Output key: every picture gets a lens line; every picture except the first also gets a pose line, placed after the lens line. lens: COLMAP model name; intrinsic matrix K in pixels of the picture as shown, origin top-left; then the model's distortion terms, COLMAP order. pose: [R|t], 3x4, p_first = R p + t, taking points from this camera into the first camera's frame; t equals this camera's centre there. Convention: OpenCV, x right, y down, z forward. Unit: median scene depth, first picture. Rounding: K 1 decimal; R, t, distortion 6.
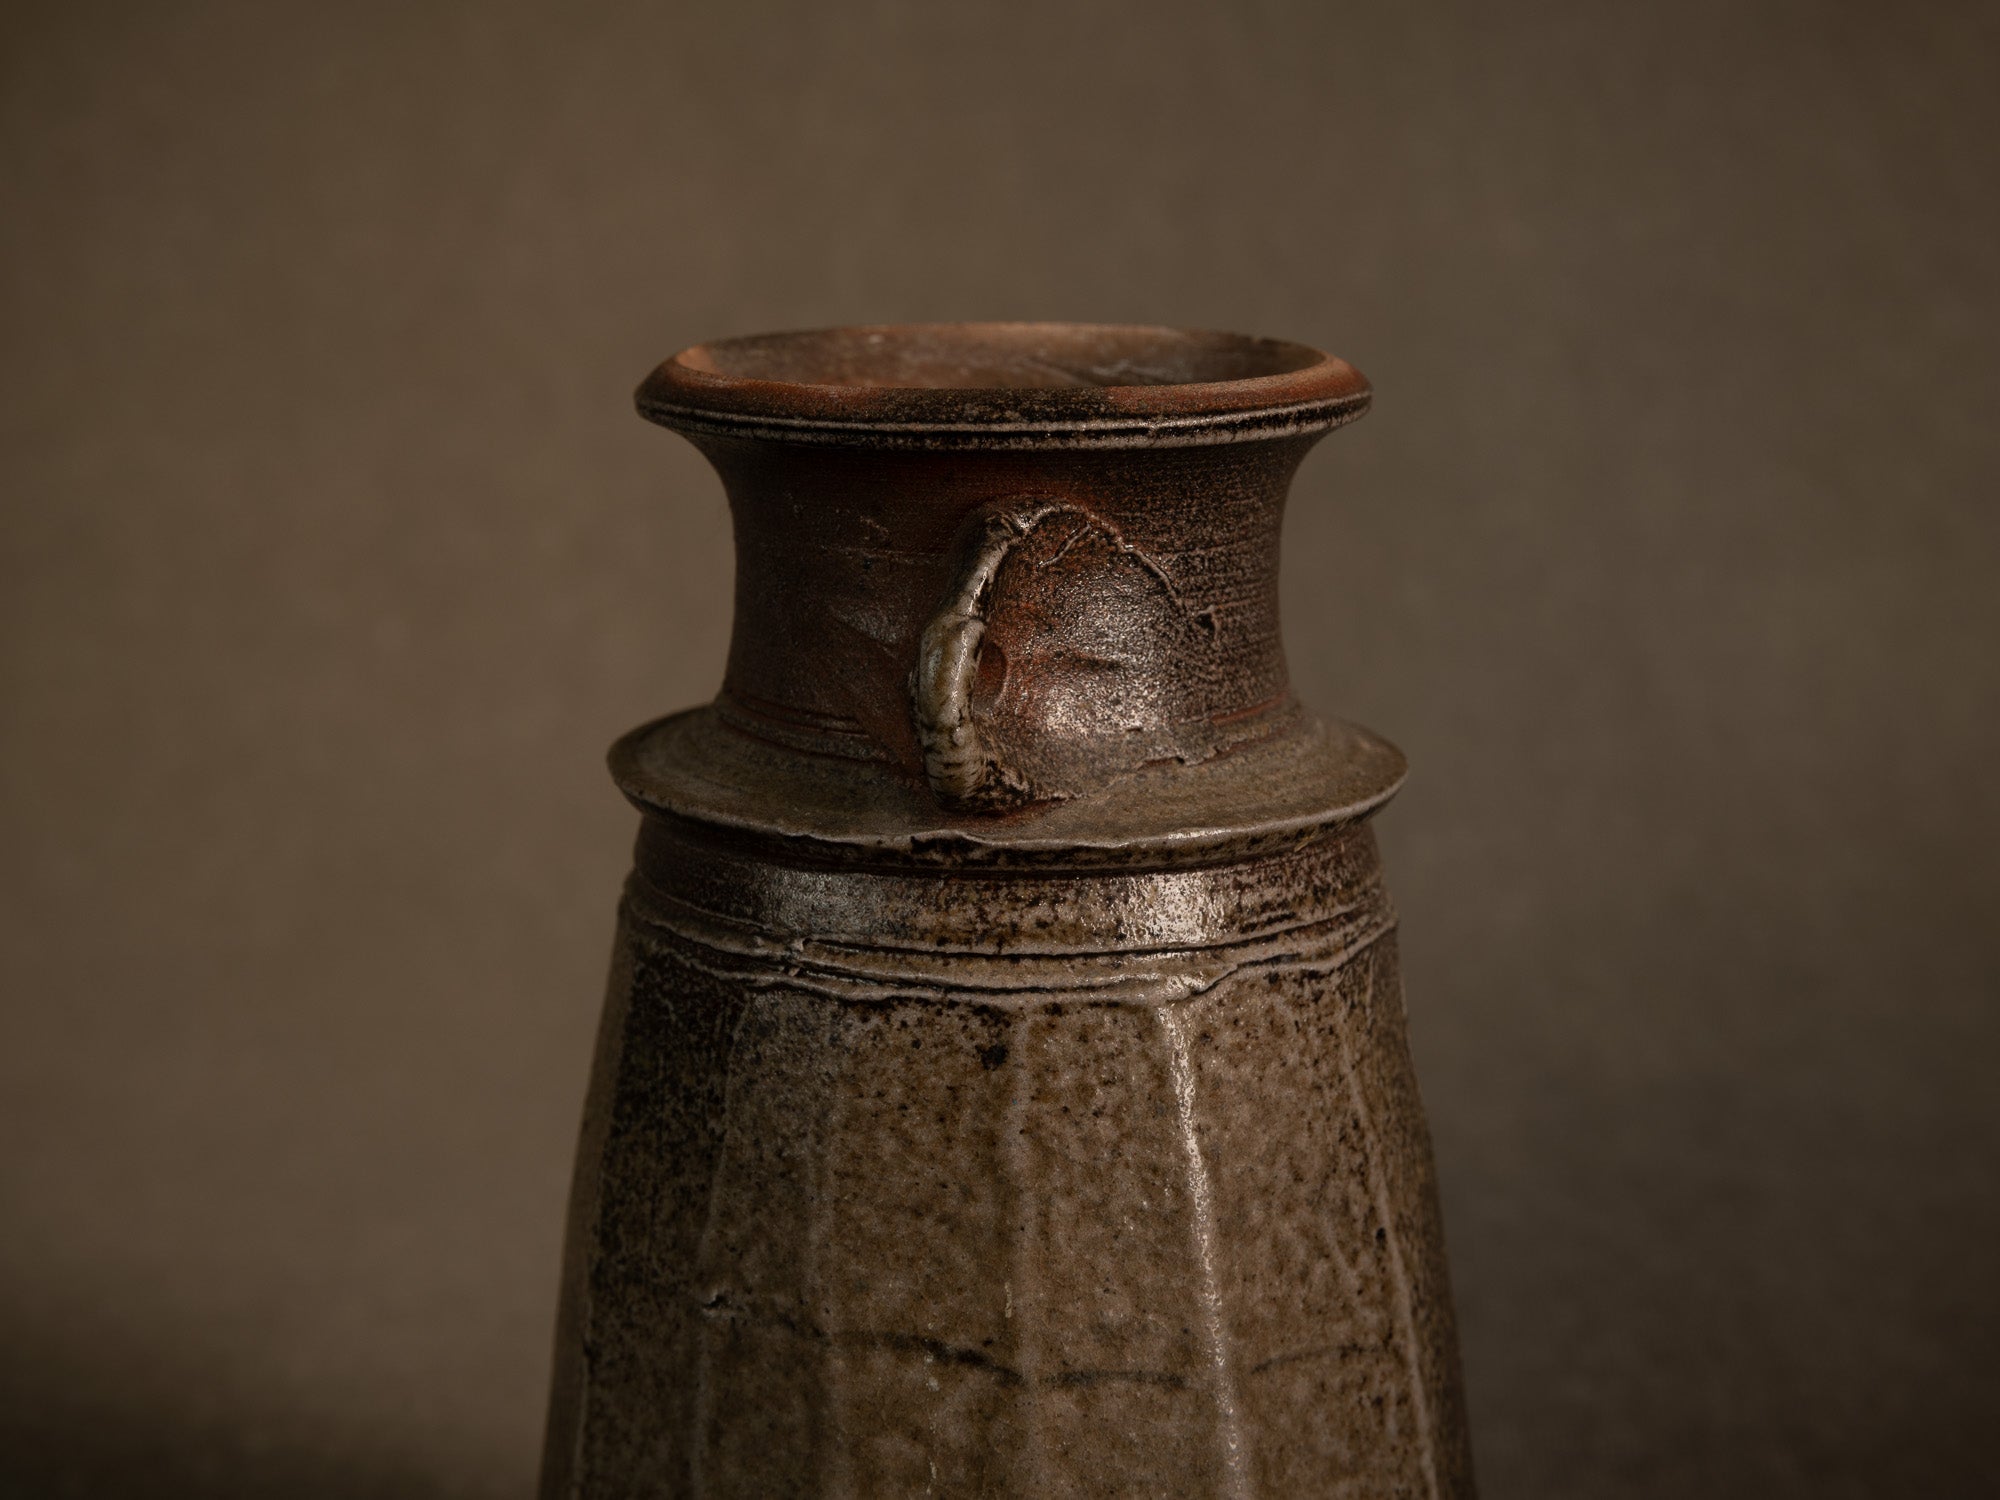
lens RADIAL K [[3686.5, 0, 1039.2], [0, 3686.5, 754.4], [0, 0, 1]] dist [-0.010223, 0.072453]
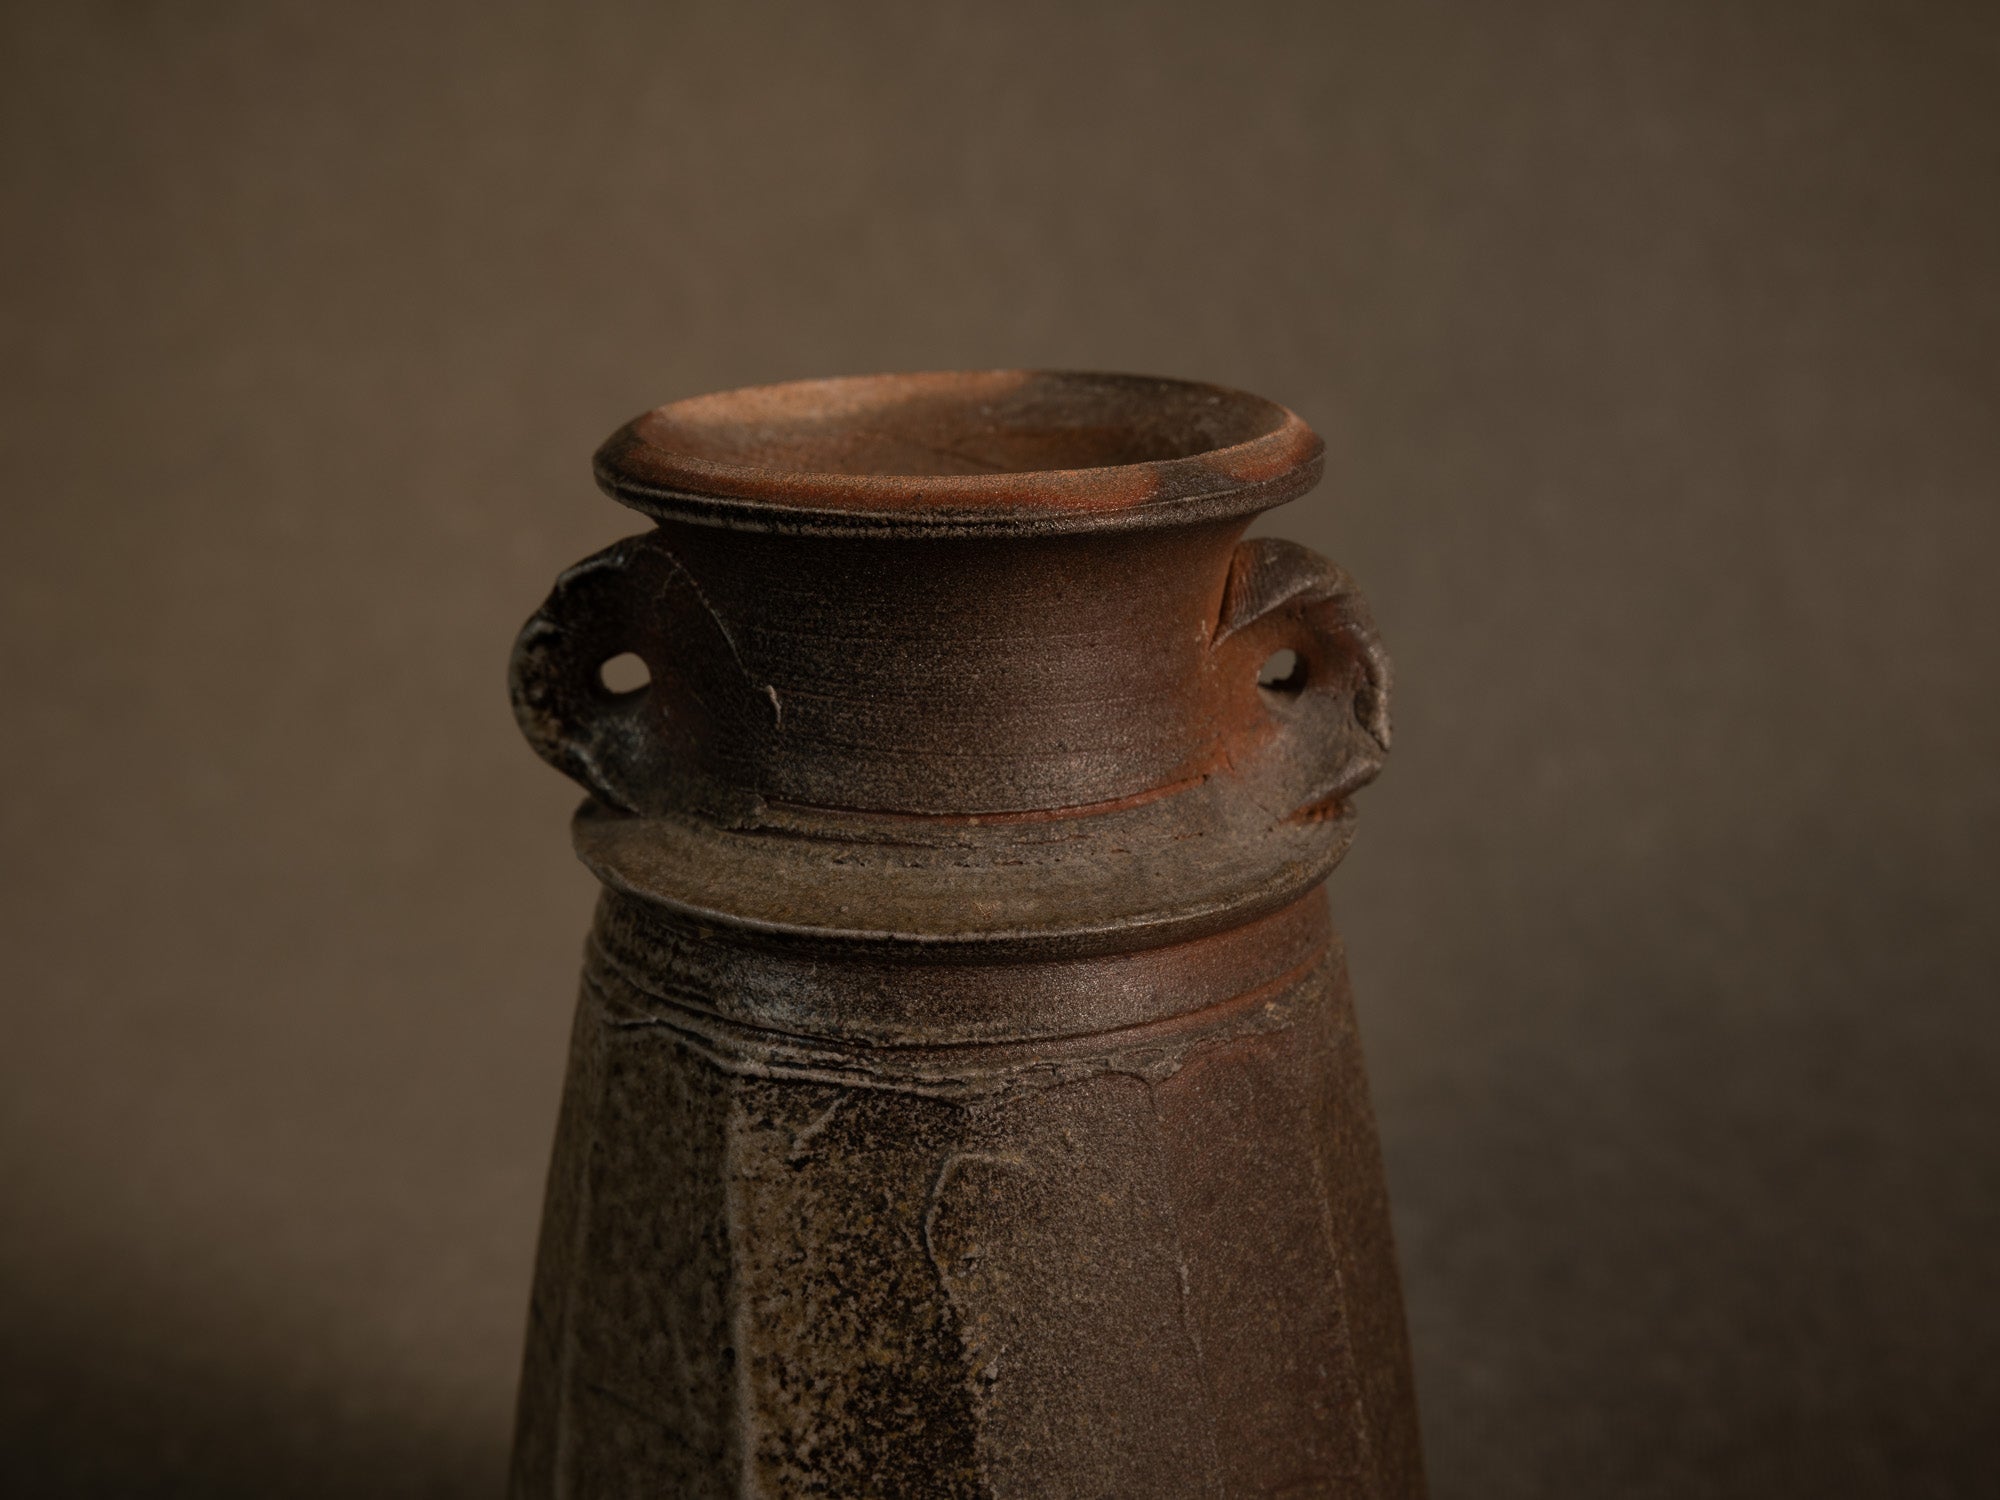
lens RADIAL K [[3569.6, 0, 1000.0], [0, 3569.6, 750.0], [0, 0, 1]] dist [-0.018543, 0.147980]
pose [[0.084769, 0.243520, -0.966184, 1.009263], [-0.190937, 0.955674, 0.224119, -0.257220], [0.977935, 0.165482, 0.127509, 0.958405]]
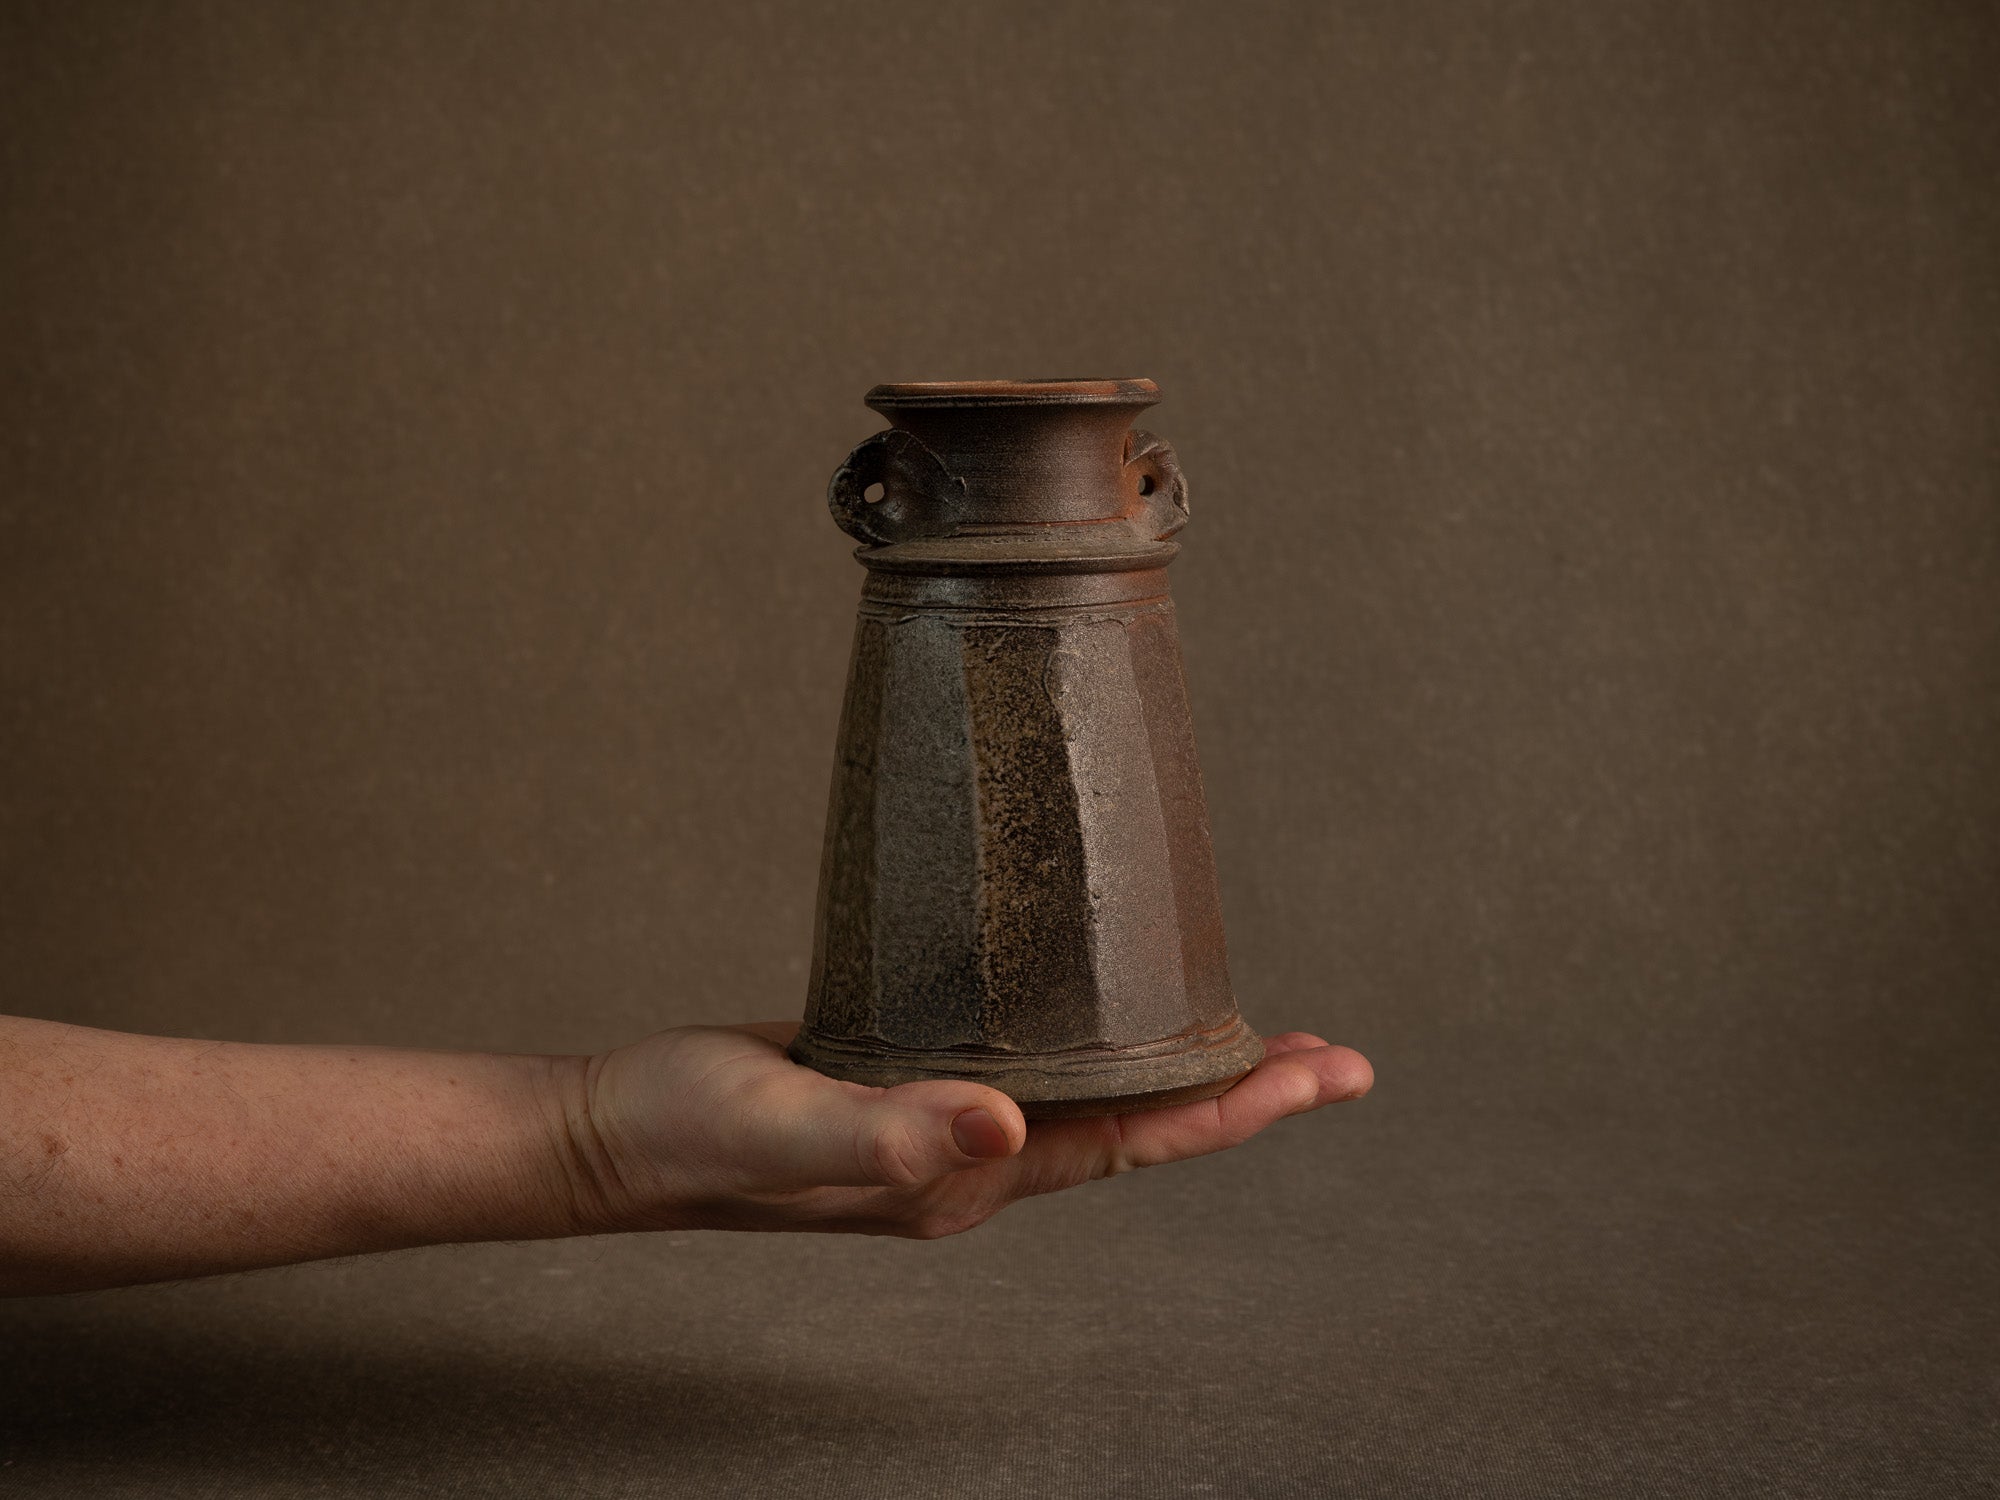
lens RADIAL K [[3761.4, 0, 1000.0], [0, 3761.4, 750.0], [0, 0, 1]] dist [-0.026547, 0.278923]
pose [[0.308027, 0.095404, -0.946582, 2.521233], [-0.174230, 0.983789, 0.042458, 0.028956], [0.935288, 0.151845, 0.319656, 0.245710]]
